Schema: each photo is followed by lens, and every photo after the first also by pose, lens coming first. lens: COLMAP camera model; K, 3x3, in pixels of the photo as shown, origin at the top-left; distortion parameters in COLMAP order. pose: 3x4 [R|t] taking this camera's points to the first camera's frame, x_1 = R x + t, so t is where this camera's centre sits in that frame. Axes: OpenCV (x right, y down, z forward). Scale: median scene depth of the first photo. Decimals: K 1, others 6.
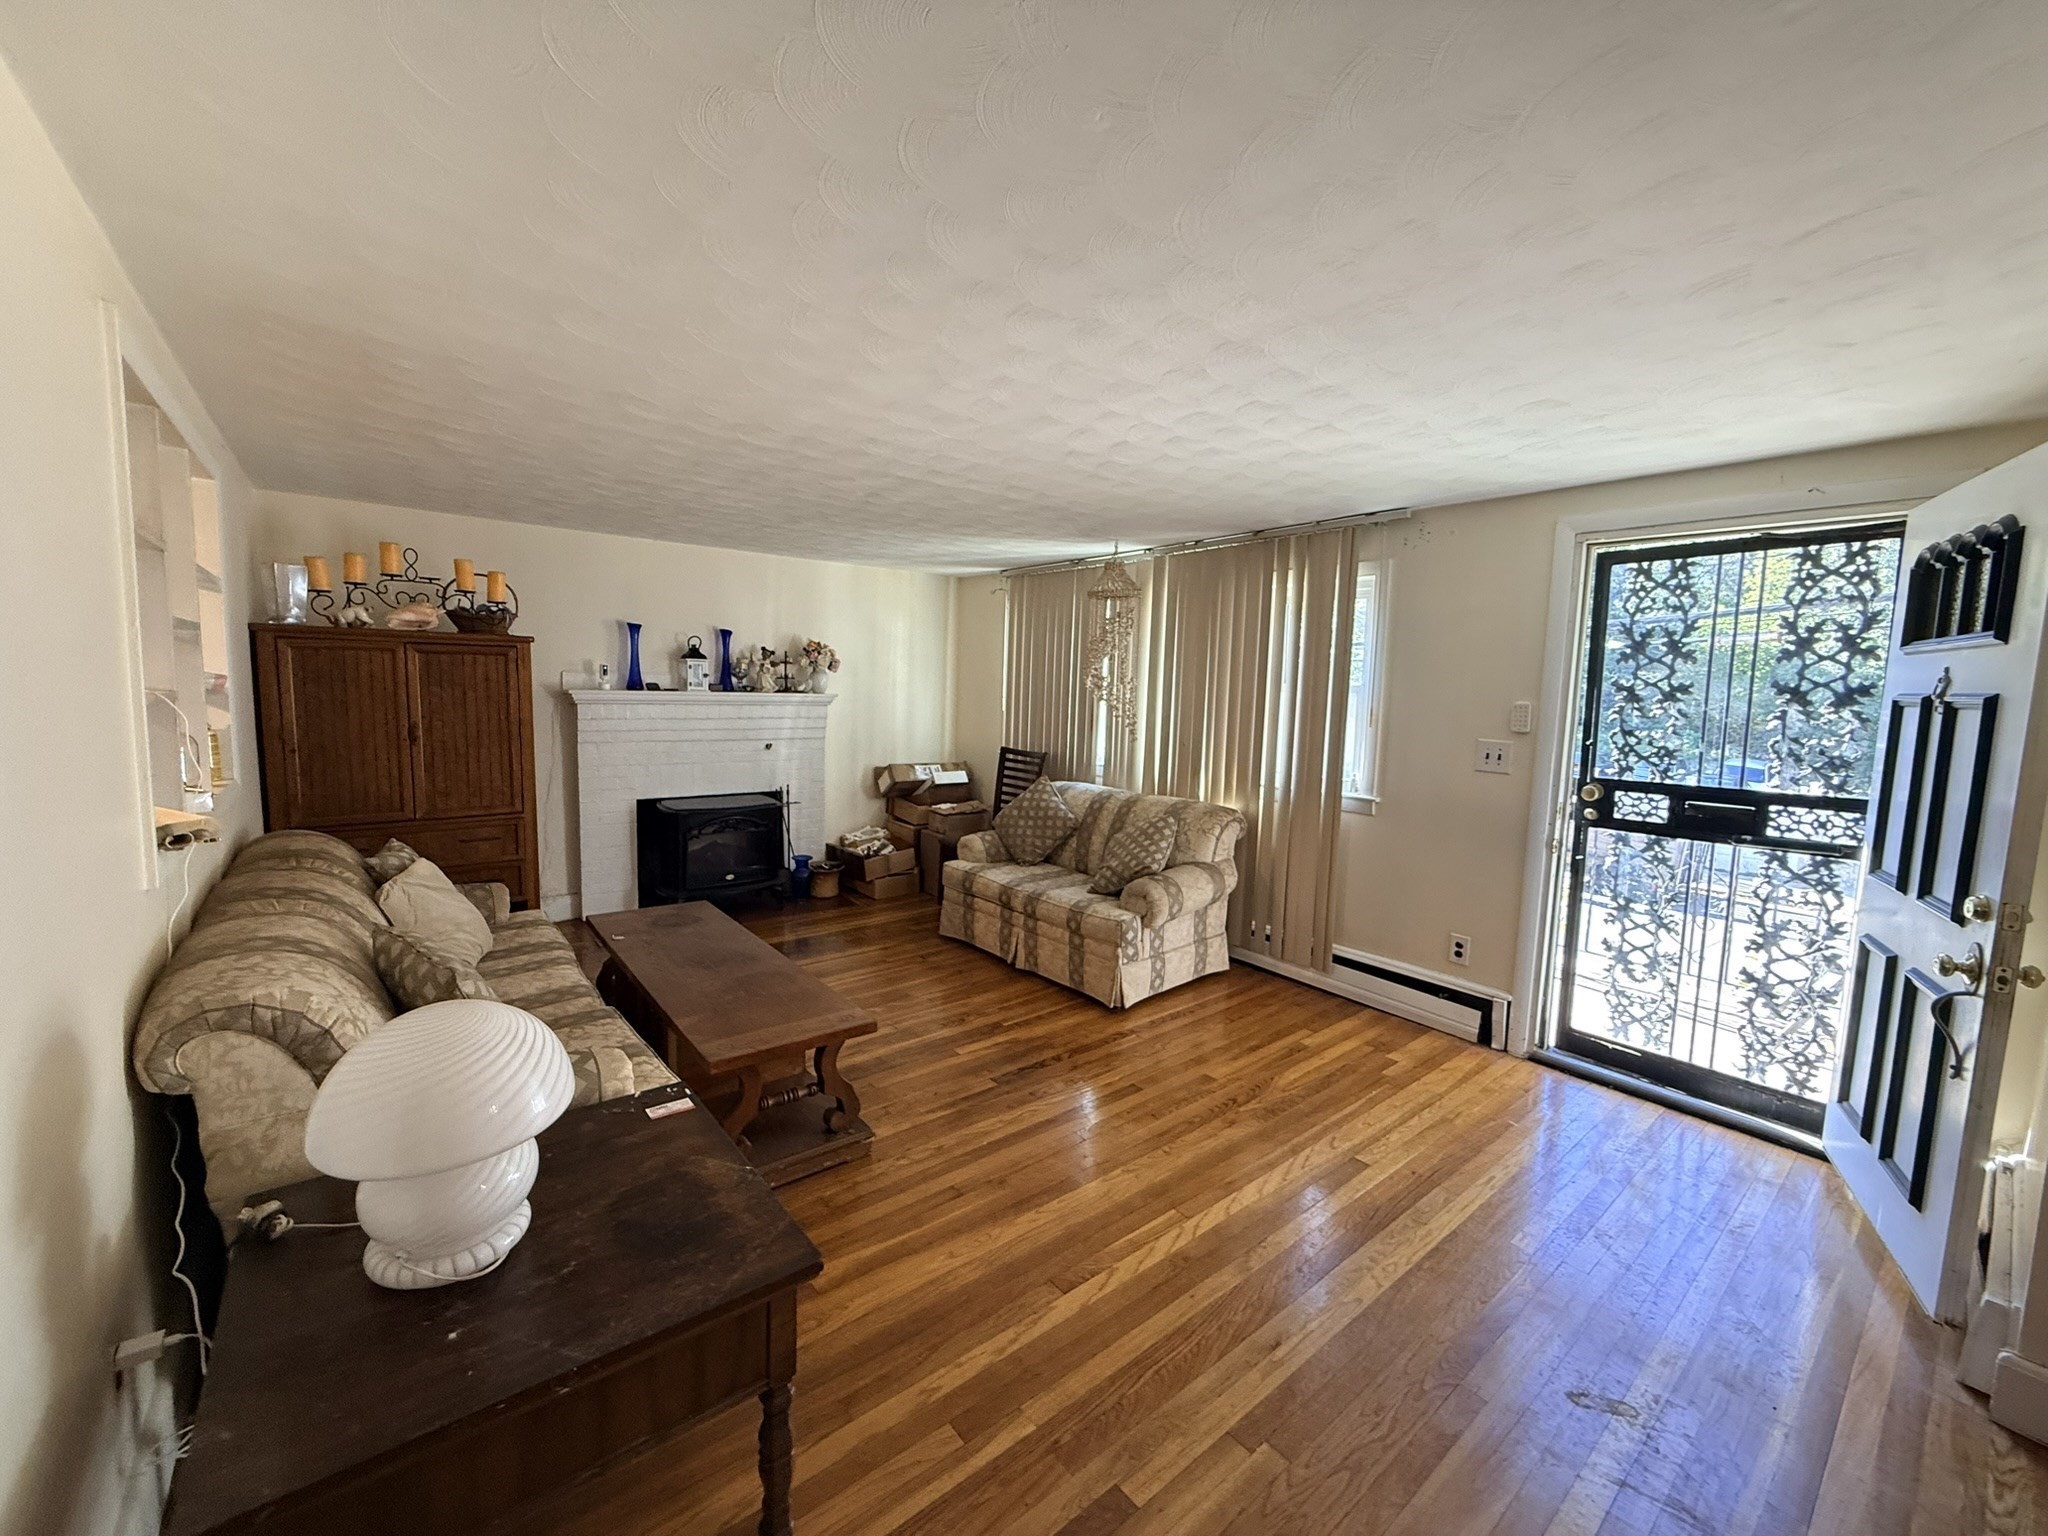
lens RADIAL K [[816.2, 0, 1016.3], [0, 816.2, 765.0], [0, 0, 1]] dist [-0.000785, 0.000125]
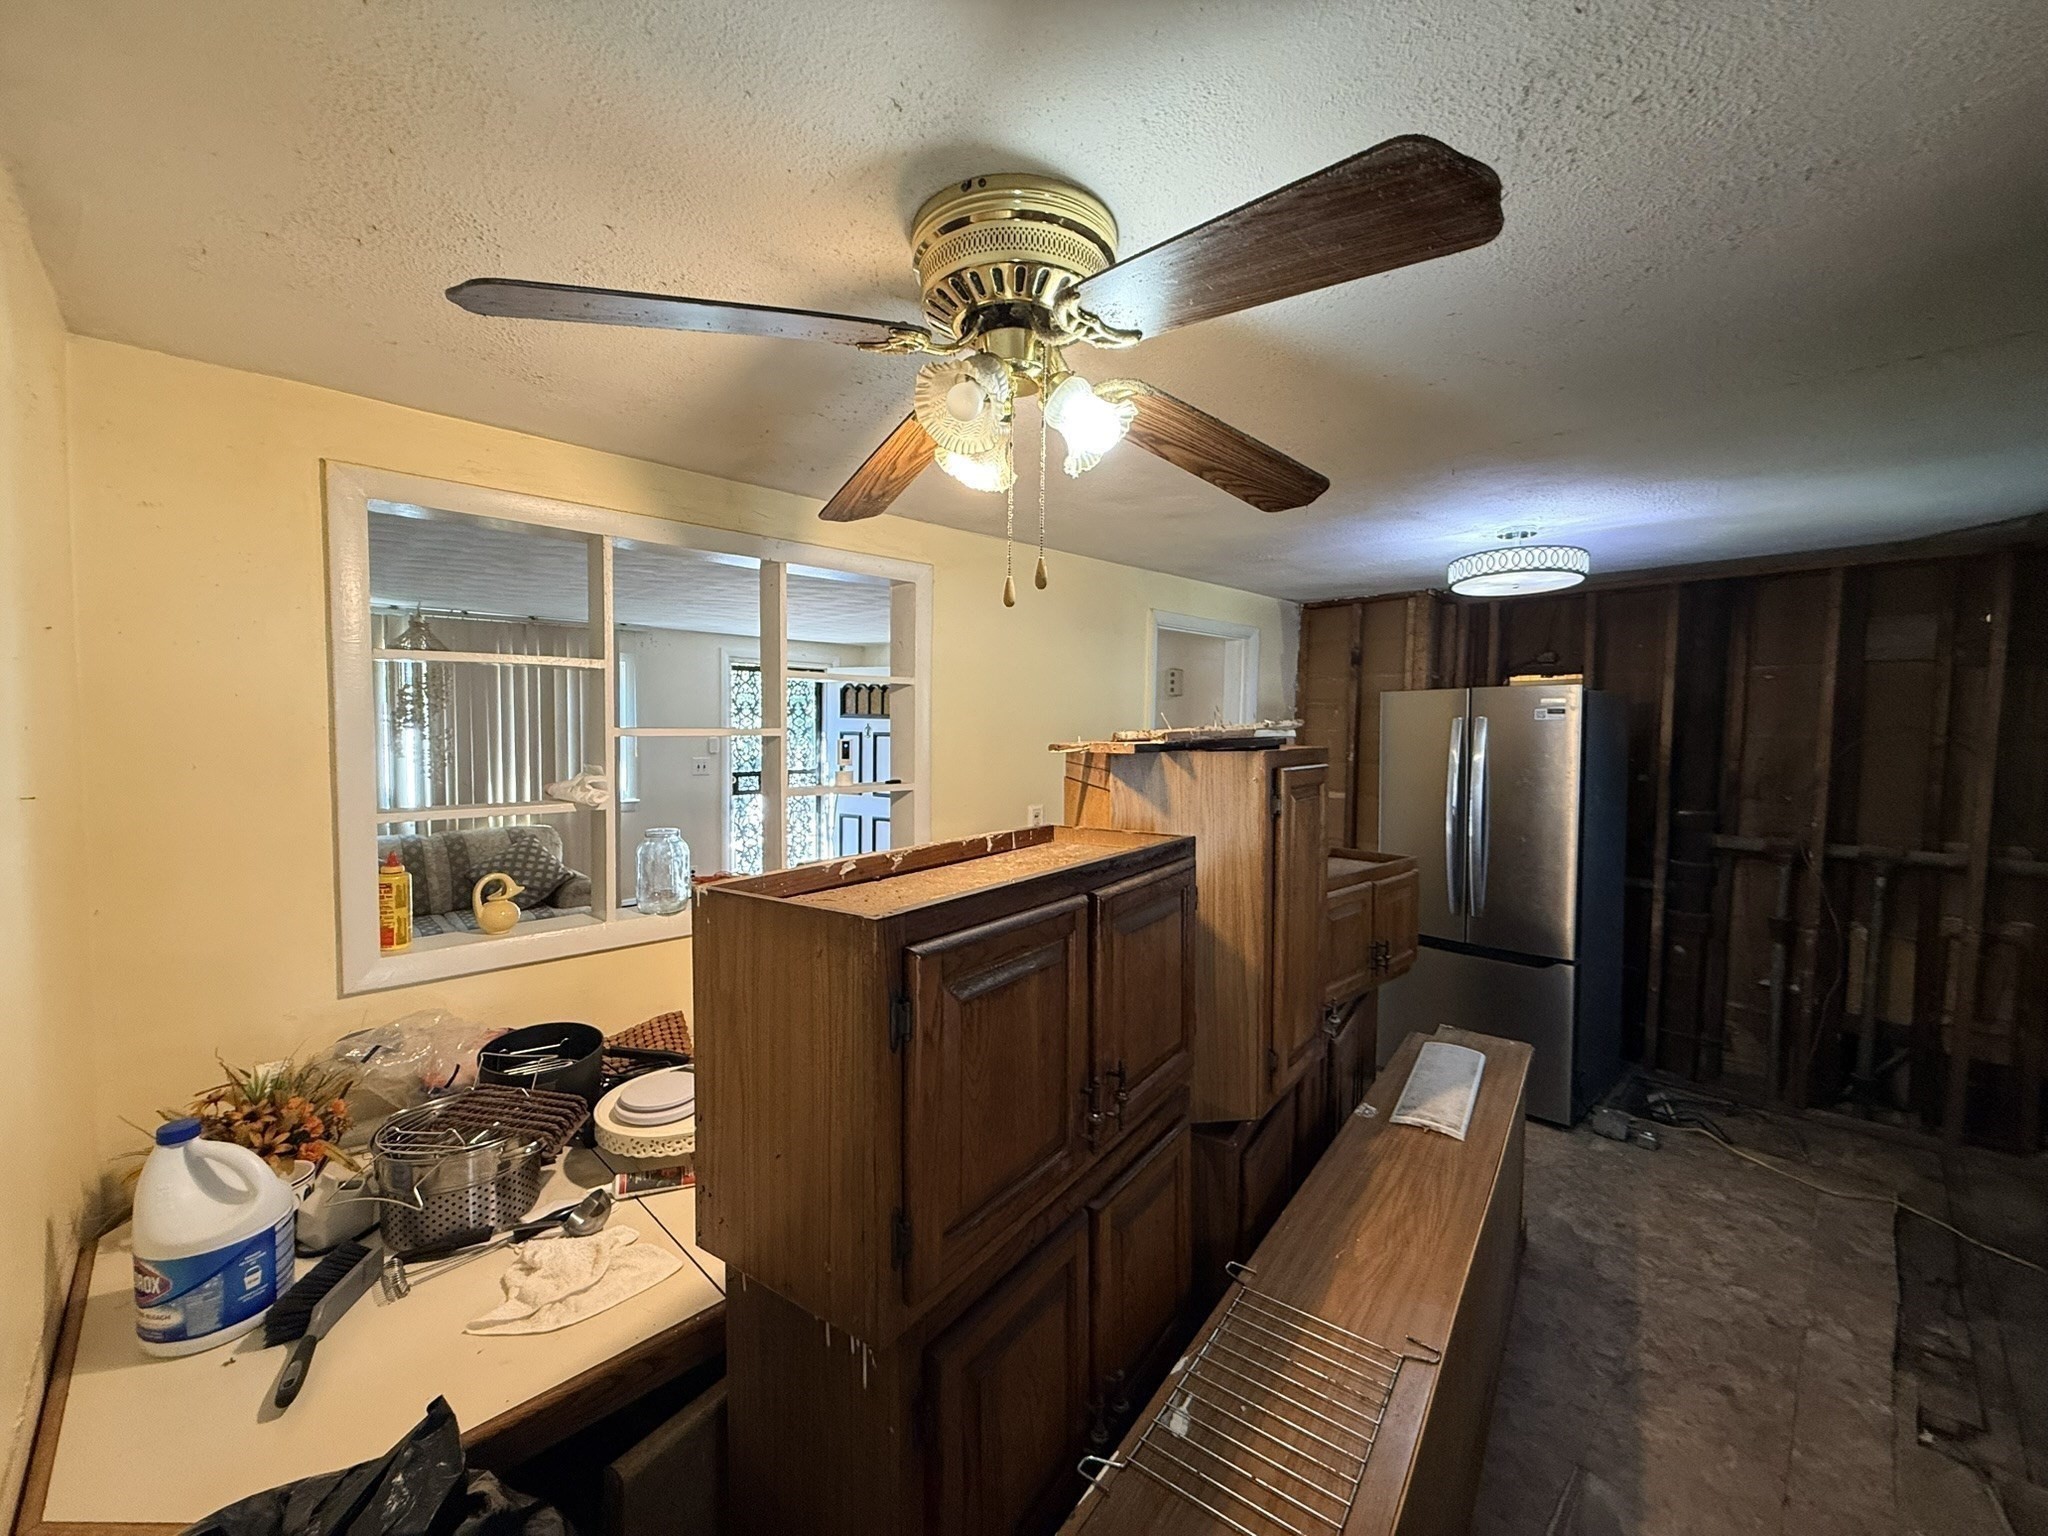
lens RADIAL K [[816.2, 0, 1023.0], [0, 816.2, 766.0], [0, 0, 1]] dist [-0.000785, 0.000125]
pose [[-0.090893, -0.081357, 0.992532, -1.124074], [0.082023, 0.992659, 0.088879, -0.097770], [-0.992477, 0.089489, -0.083553, 0.343218]]
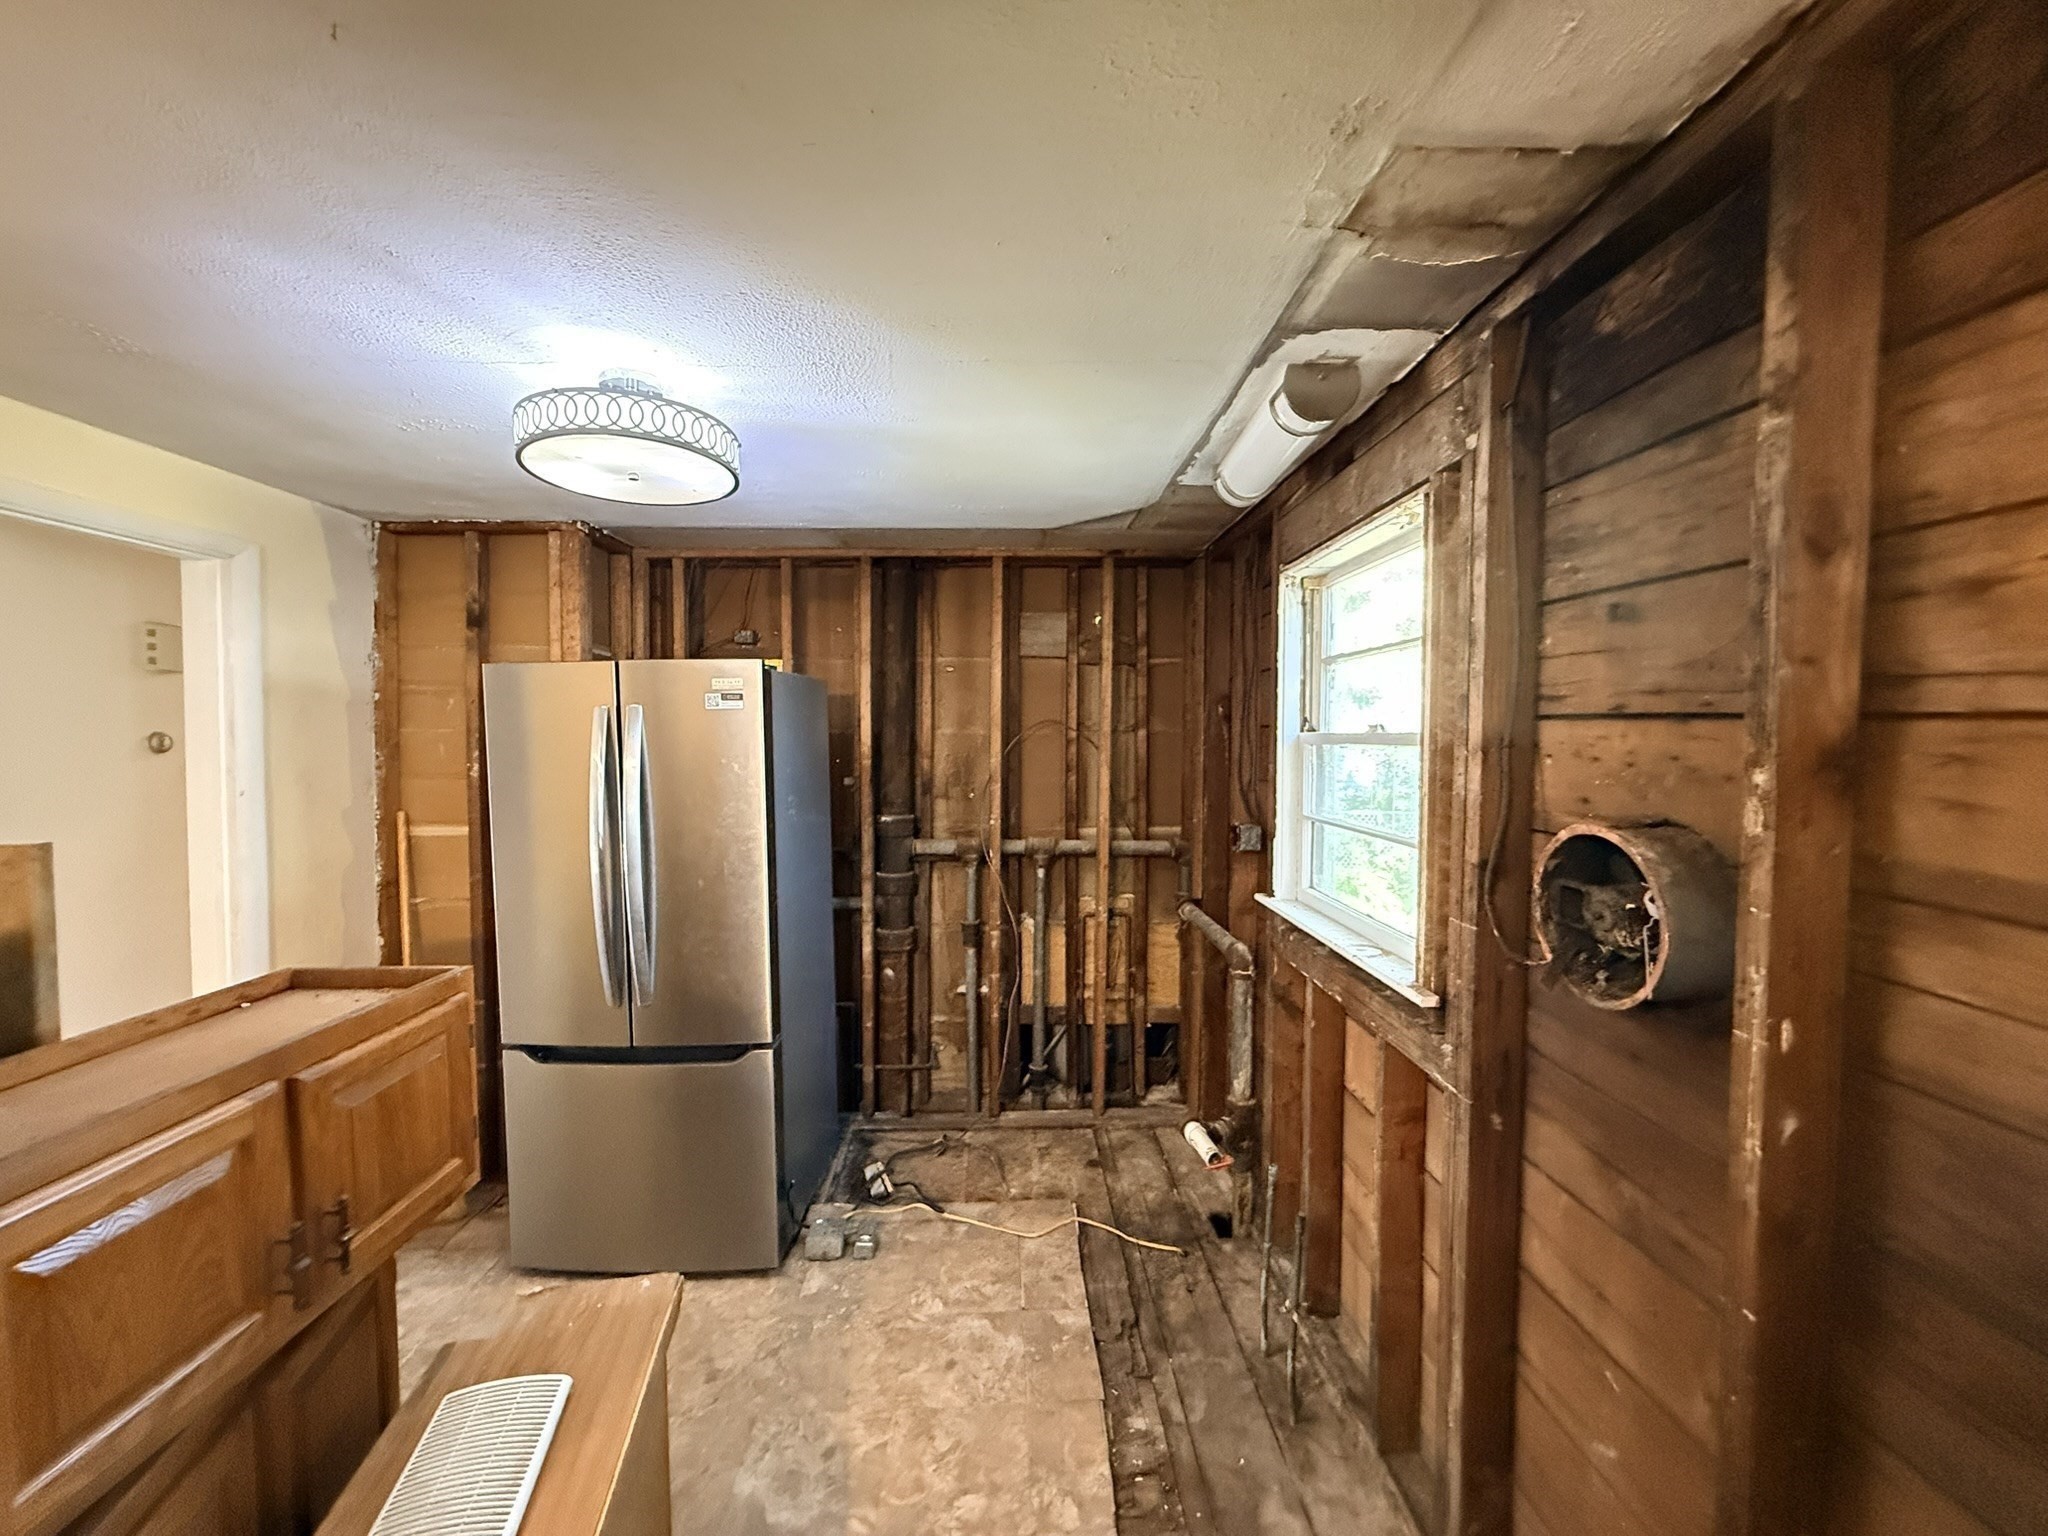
lens RADIAL K [[816.2, 0, 1021.2], [0, 816.2, 763.2], [0, 0, 1]] dist [-0.000785, 0.000125]
pose [[-0.797978, -0.053171, 0.600336, -0.882367], [0.032656, 0.990823, 0.131163, -0.060760], [-0.601801, 0.124270, -0.788919, 0.092038]]
